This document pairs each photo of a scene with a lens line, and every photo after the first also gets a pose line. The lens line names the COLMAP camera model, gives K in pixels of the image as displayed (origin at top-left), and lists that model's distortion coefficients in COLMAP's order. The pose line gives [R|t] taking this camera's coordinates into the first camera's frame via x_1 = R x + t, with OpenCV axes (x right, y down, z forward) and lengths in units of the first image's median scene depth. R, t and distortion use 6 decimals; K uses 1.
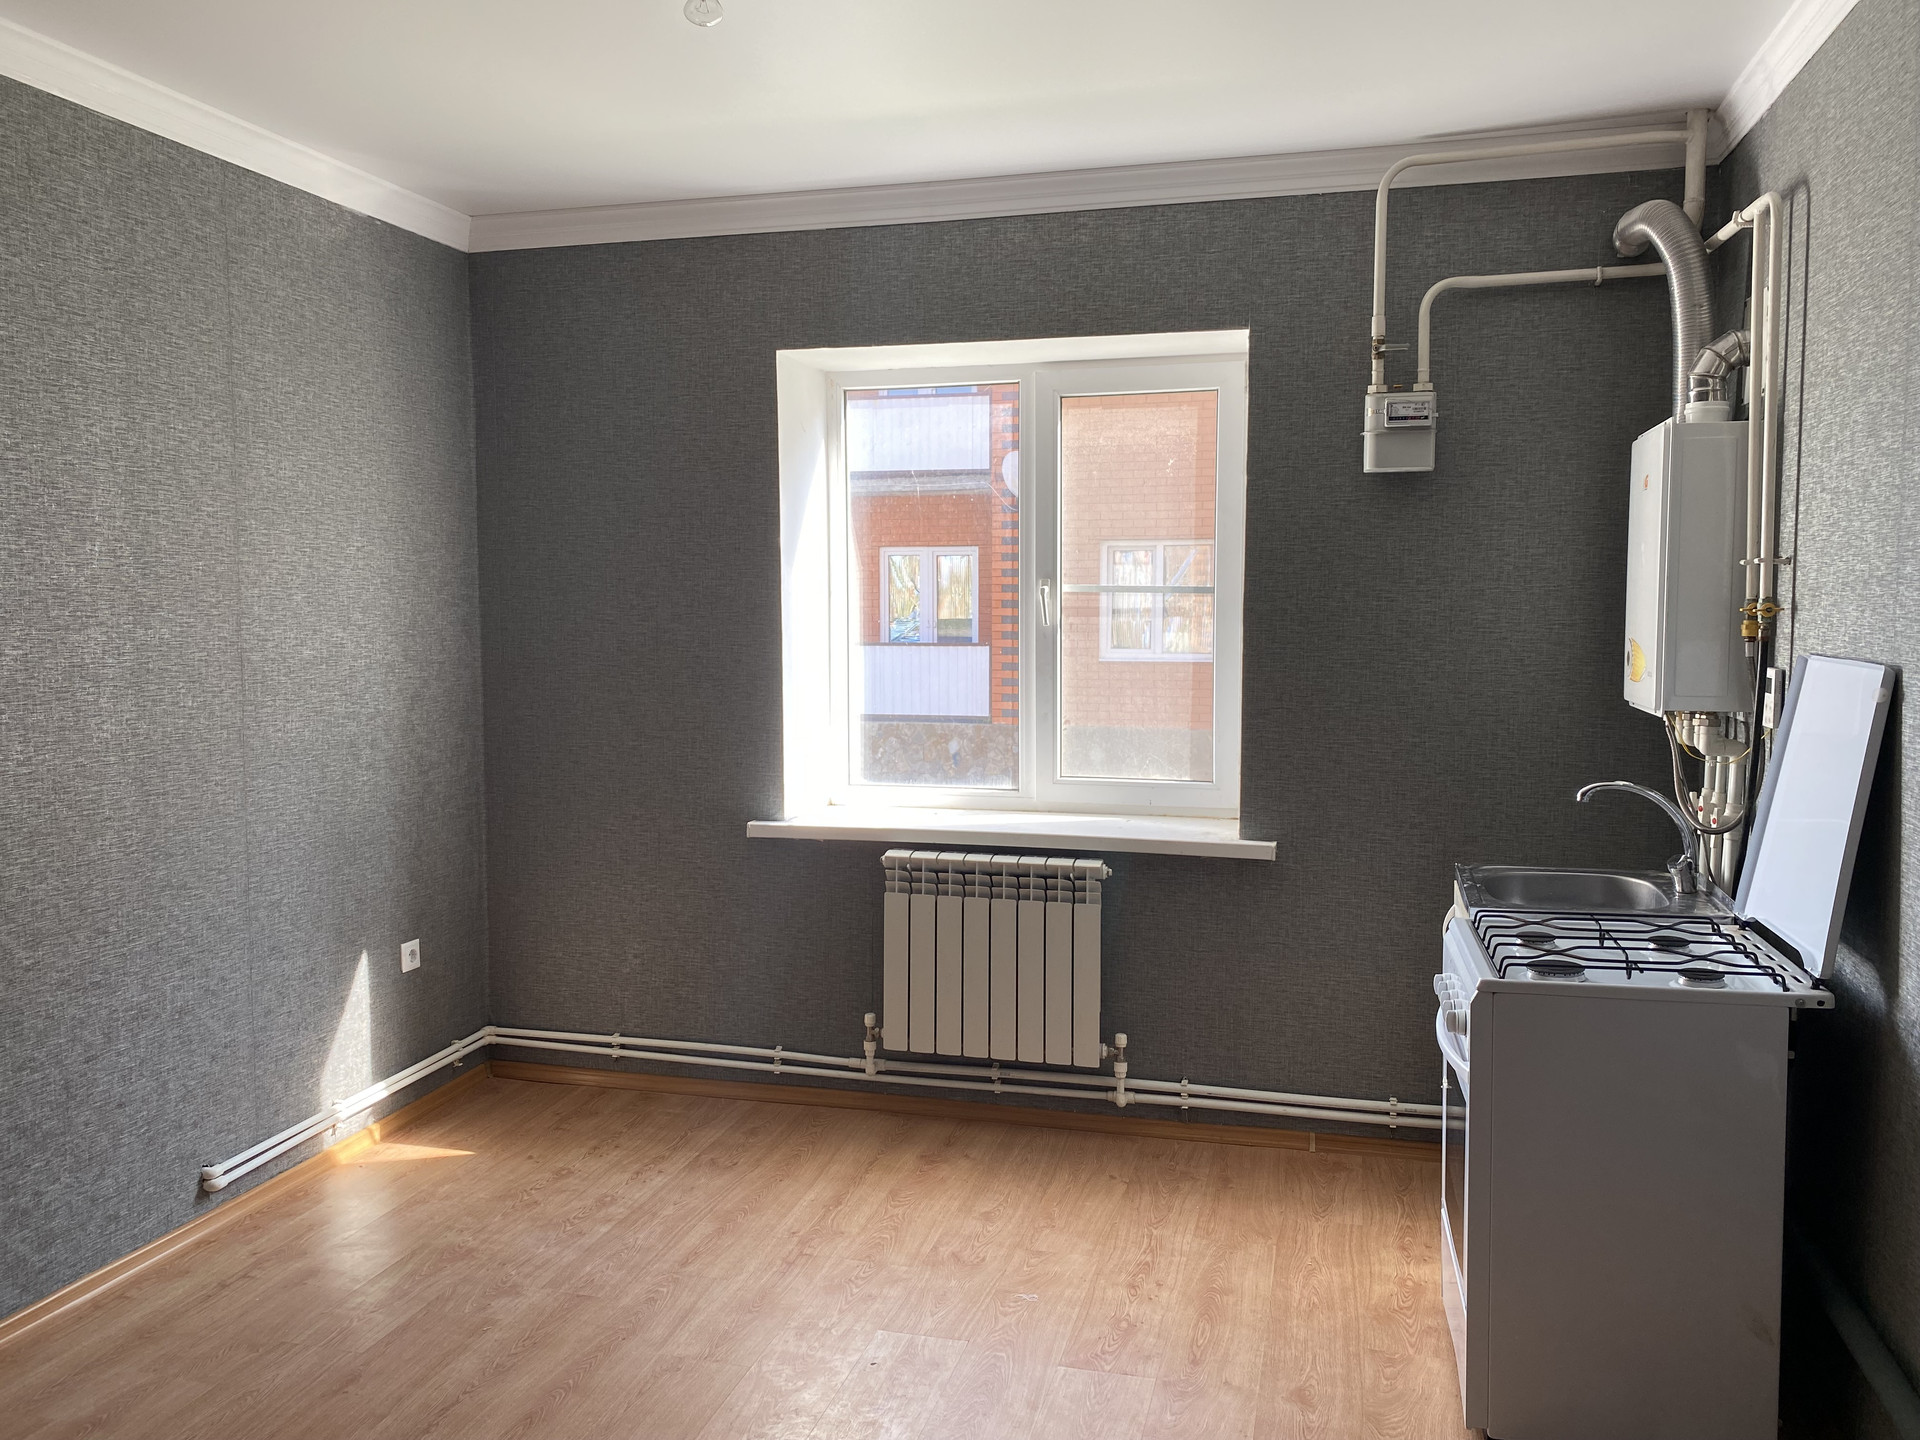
lens RADIAL K [[1480.5, 0, 960.0], [0, 1480.5, 720.0], [0, 0, 1]] dist [0.009109, -0.000016]
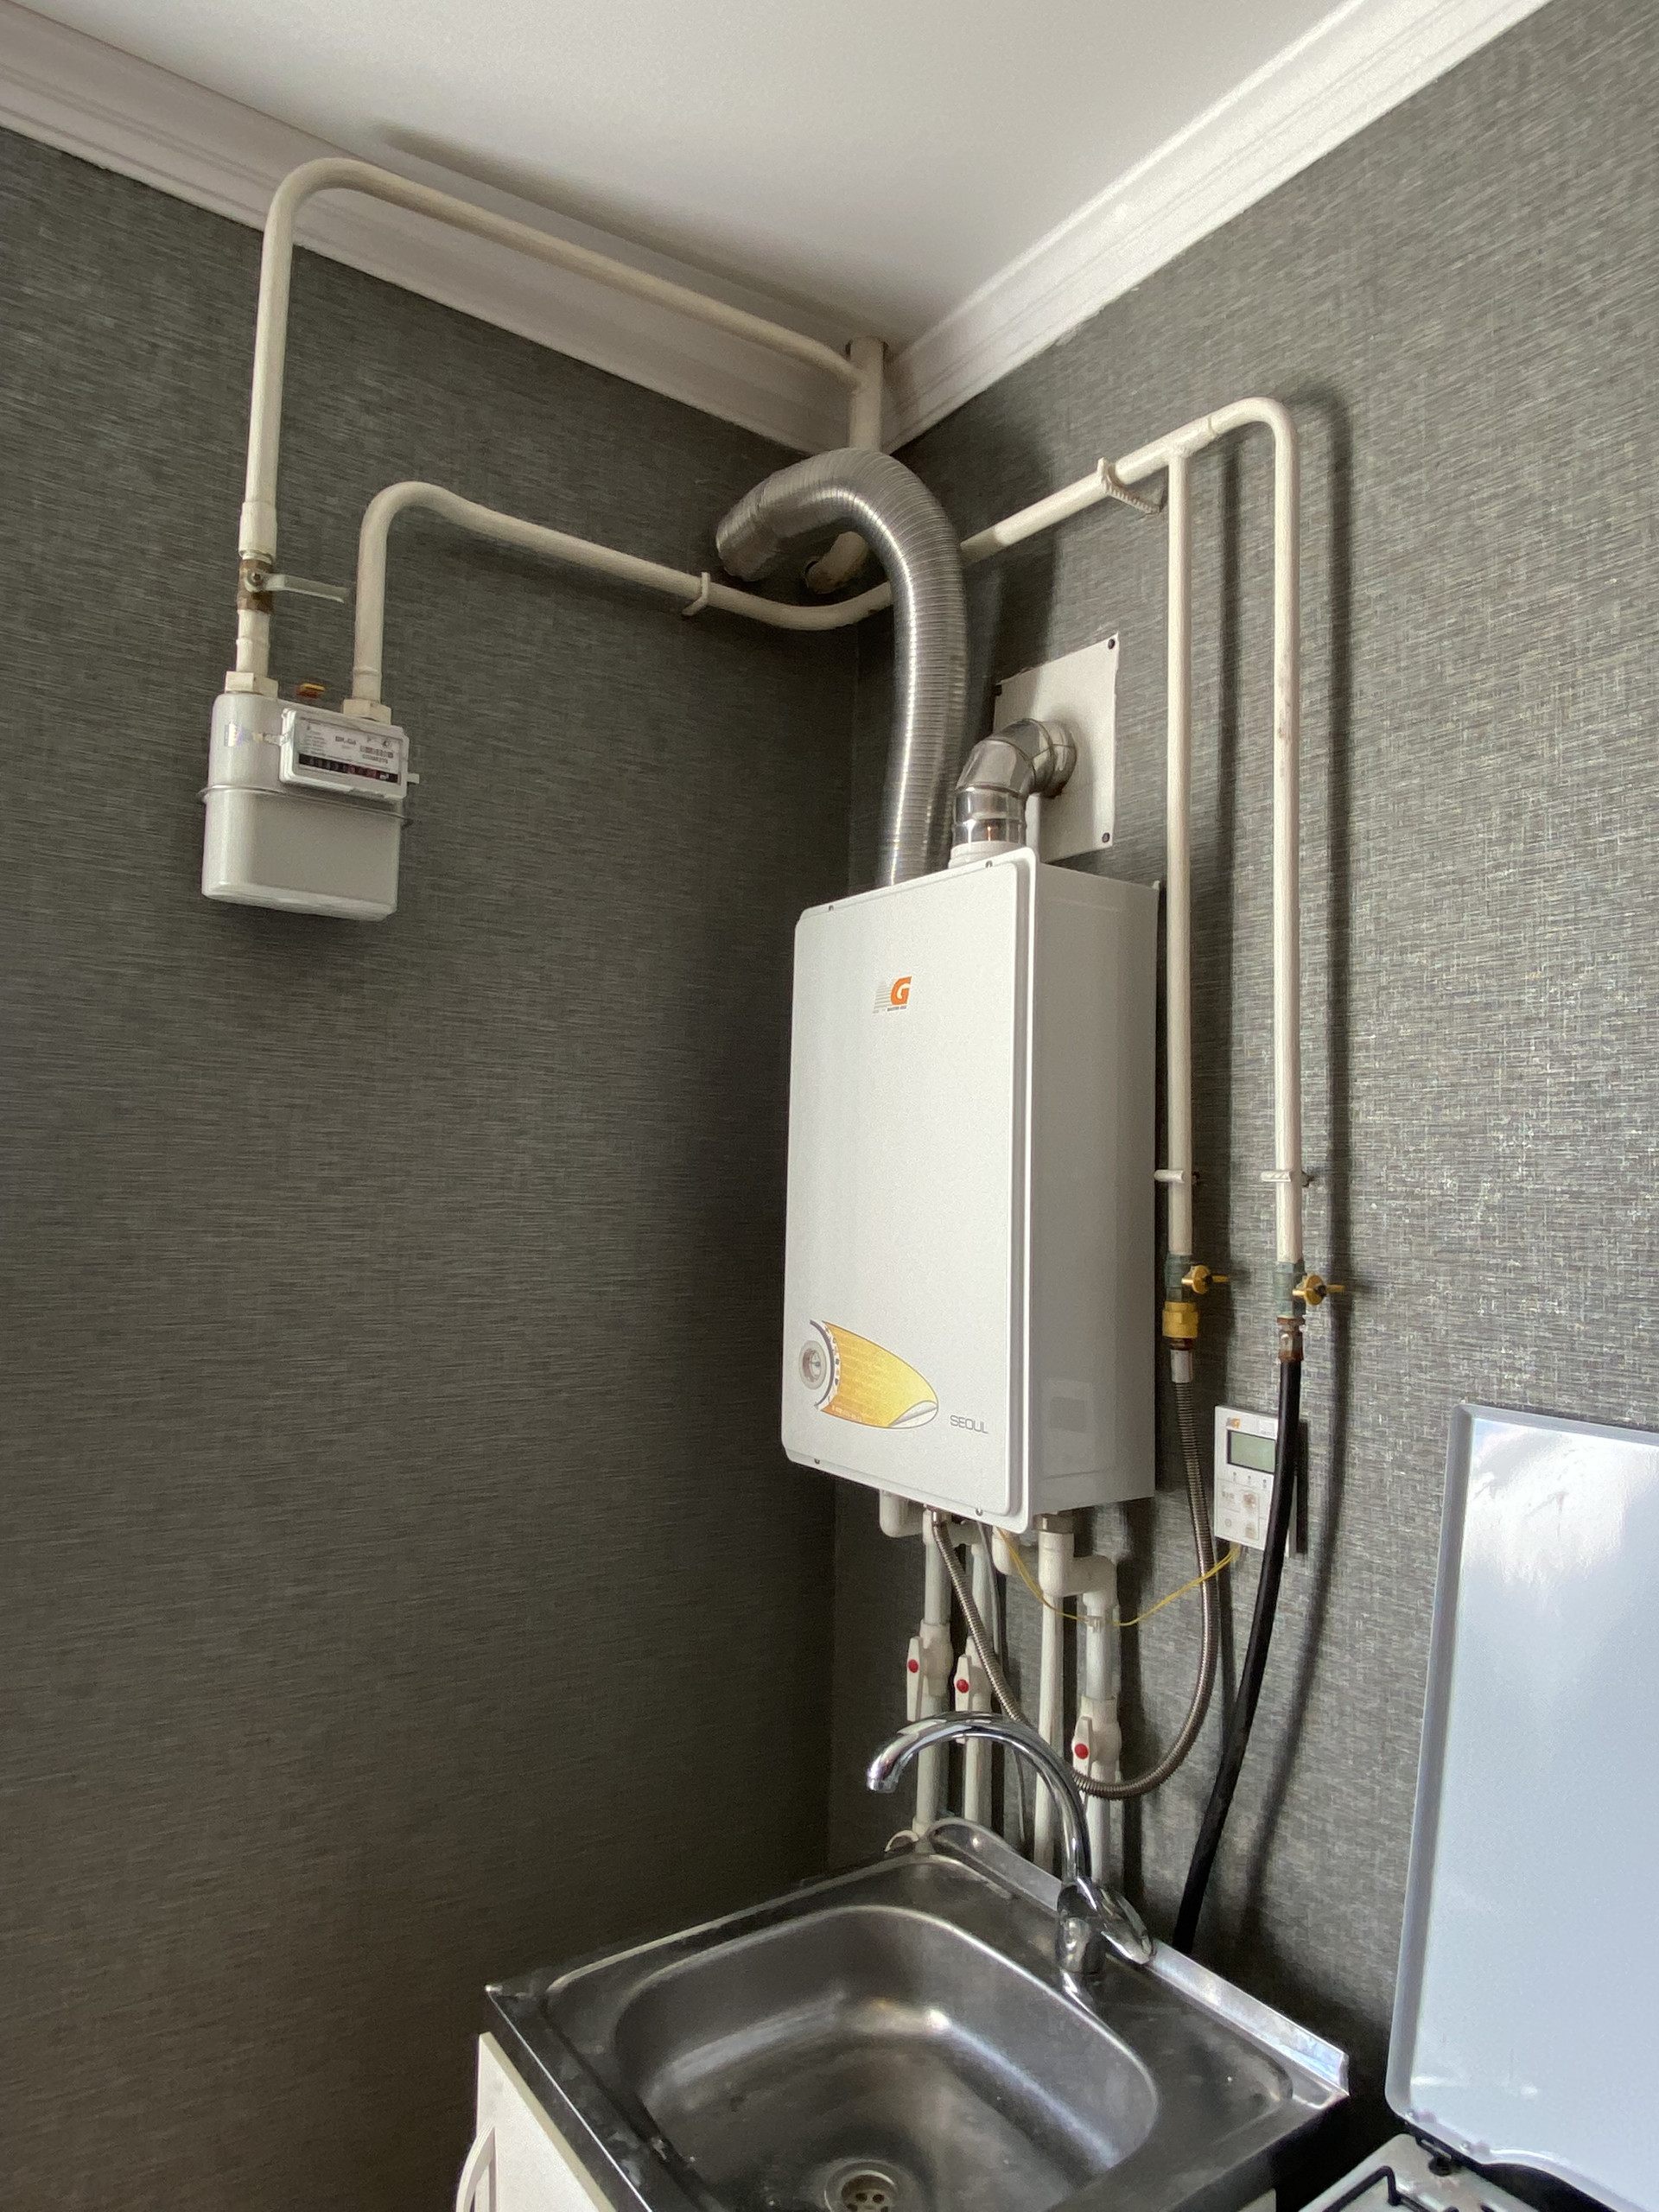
lens RADIAL K [[1325.5, 0, 826.7], [0, 1325.5, 1093.6], [0, 0, 1]] dist [0.059628, -0.074623]
pose [[0.639367, 0.073142, 0.765415, 0.117956], [0.038350, 0.991193, -0.126752, -0.068378], [-0.767945, 0.110395, 0.630931, 0.674528]]
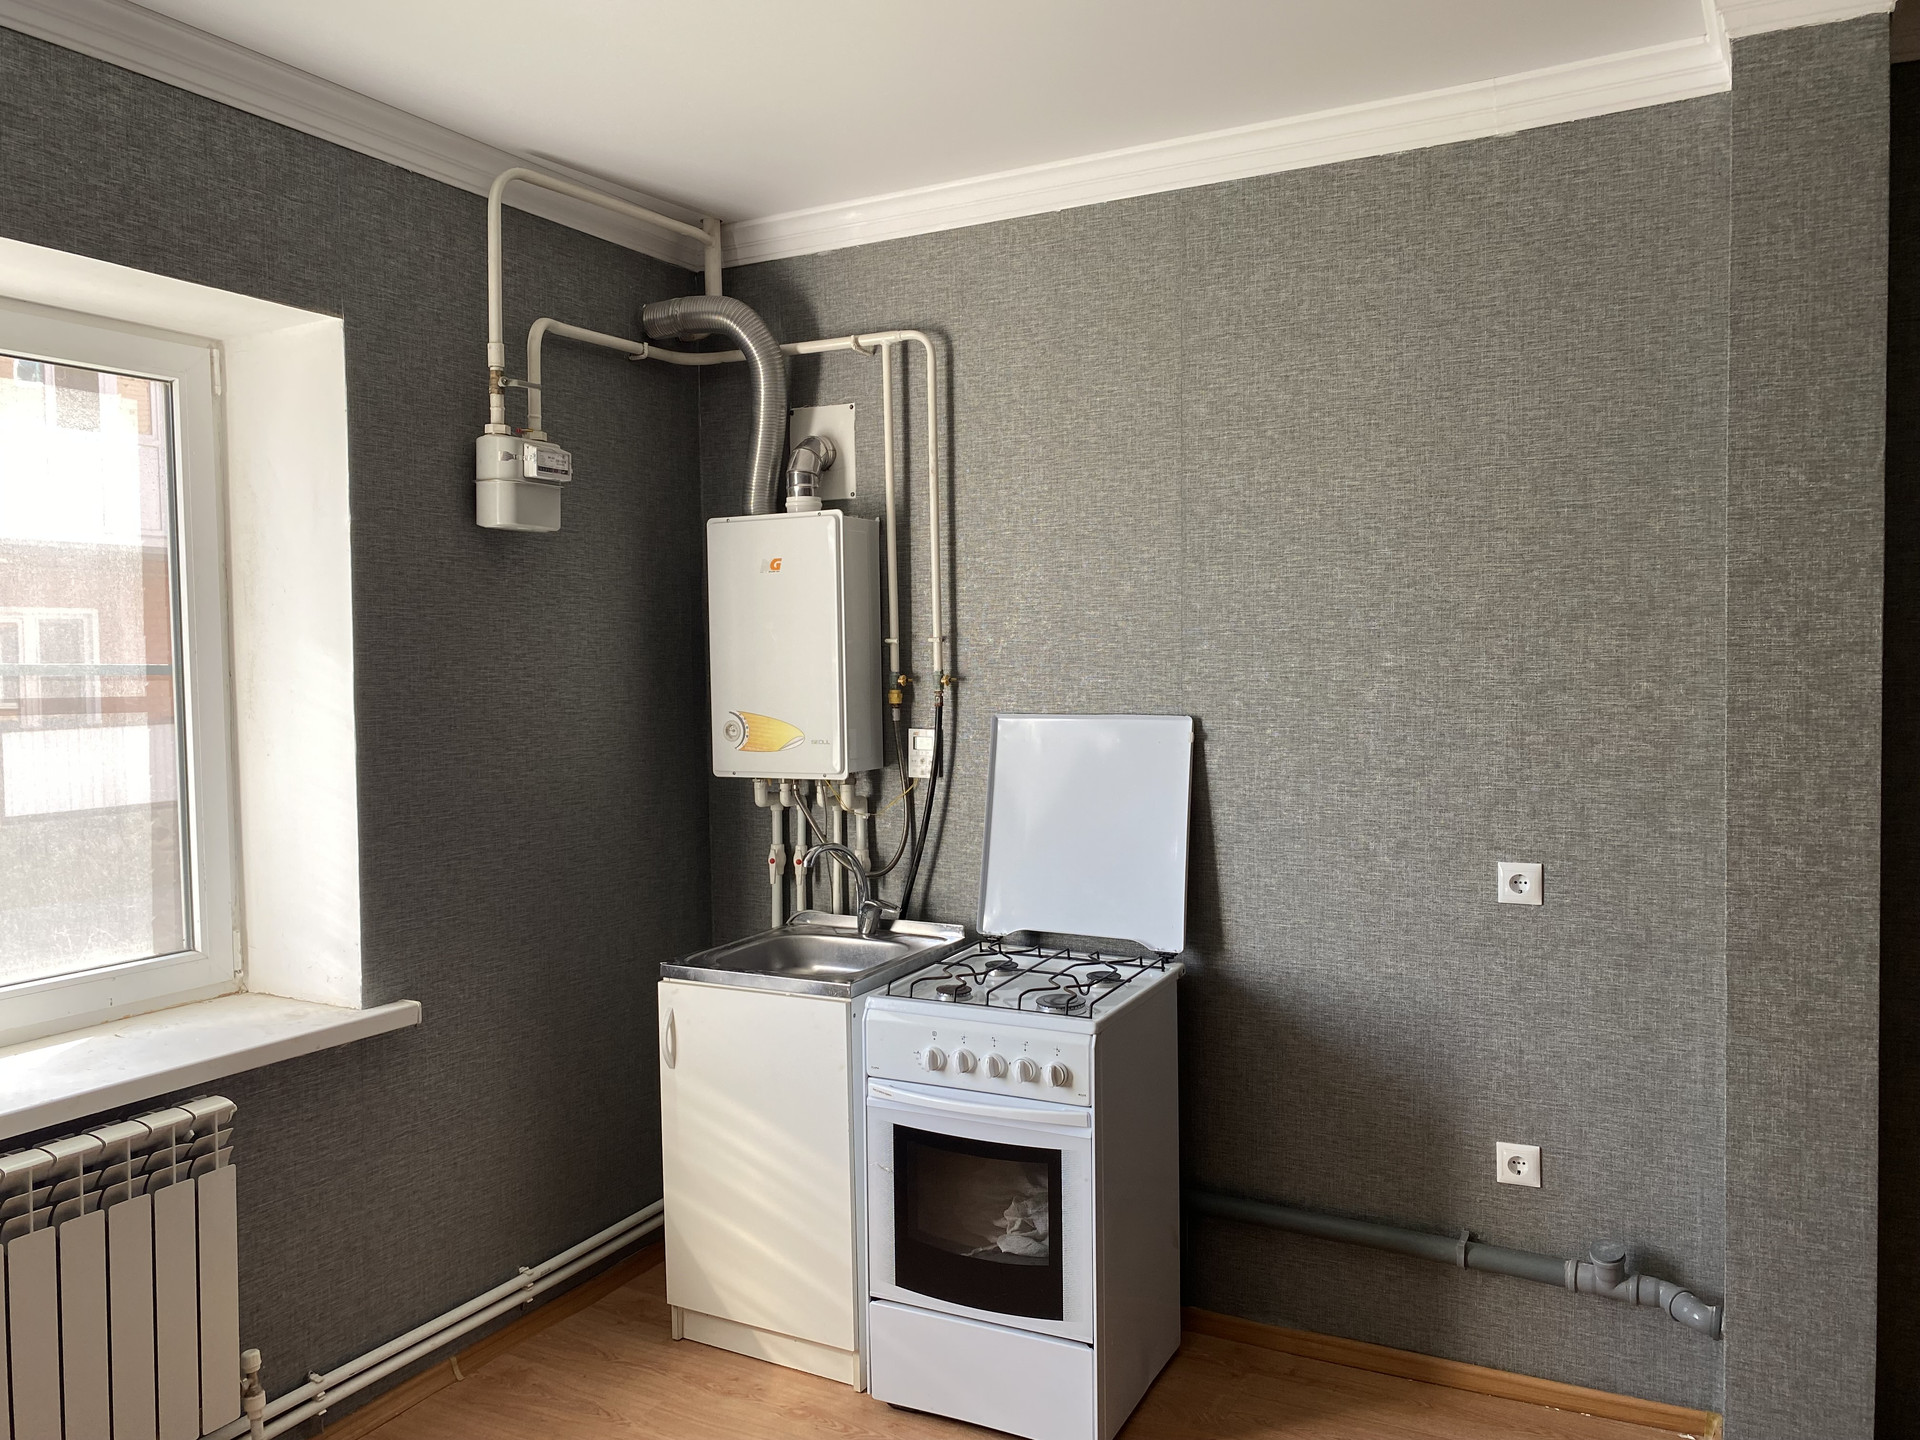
lens RADIAL K [[1430.8, 0, 960.0], [0, 1430.8, 720.0], [0, 0, 1]] dist [-0.004012, -0.003354]
pose [[0.226966, -0.045129, 0.972856, -0.452710], [0.094135, 0.995265, 0.024207, -0.054443], [-0.969343, 0.086086, 0.230140, 0.572411]]
